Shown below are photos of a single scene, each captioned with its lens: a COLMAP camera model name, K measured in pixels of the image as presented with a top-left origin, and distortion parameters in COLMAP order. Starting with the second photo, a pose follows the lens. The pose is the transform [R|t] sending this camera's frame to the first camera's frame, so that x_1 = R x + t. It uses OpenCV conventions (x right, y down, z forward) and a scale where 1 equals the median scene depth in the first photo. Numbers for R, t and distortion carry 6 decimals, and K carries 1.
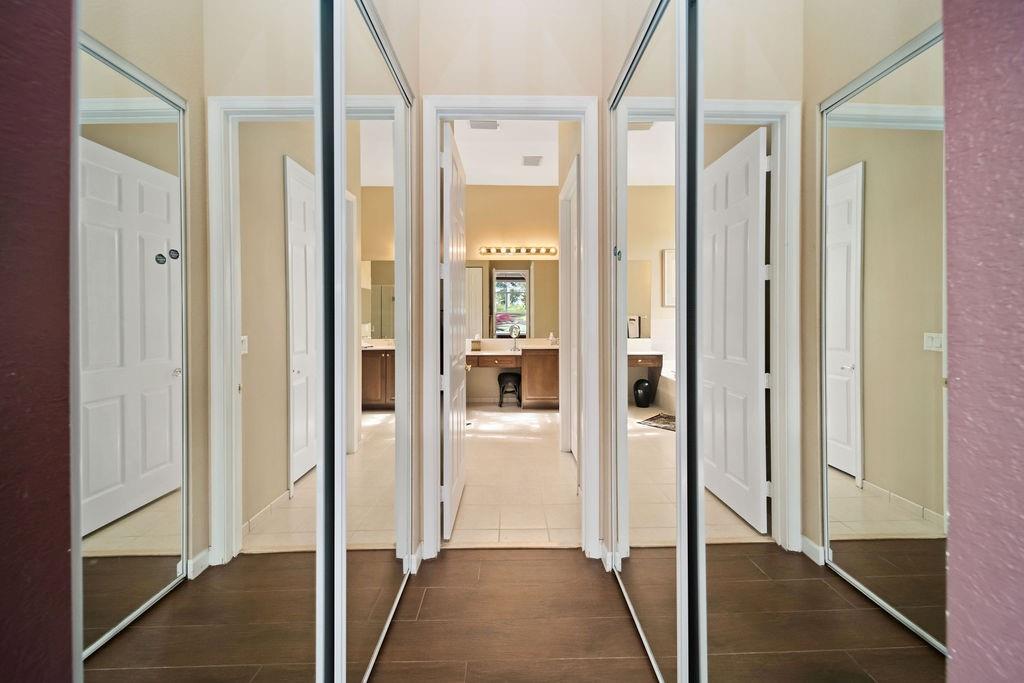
lens RADIAL K [[370.0, 0, 518.1], [0, 370.0, 319.9], [0, 0, 1]] dist [0.002435, 0.000169]
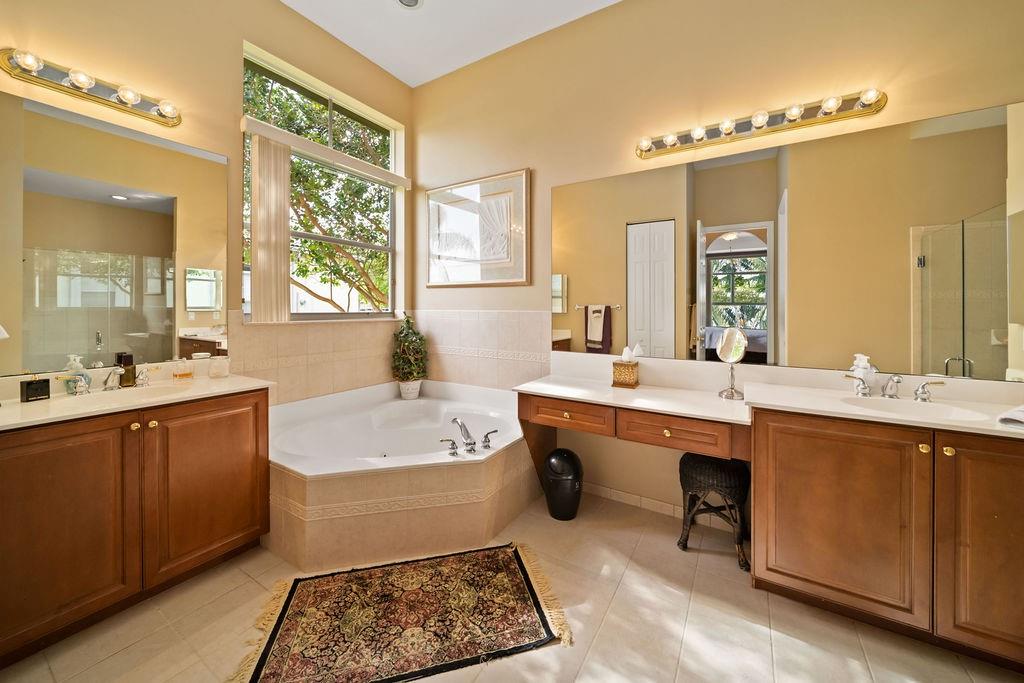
lens RADIAL K [[370.0, 0, 522.8], [0, 370.0, 307.9], [0, 0, 1]] dist [0.002435, 0.000169]
pose [[0.847252, 0.003465, -0.531179, 0.010845], [-0.003609, 0.999993, 0.000768, -0.006298], [0.531178, 0.001266, 0.847259, 0.577051]]
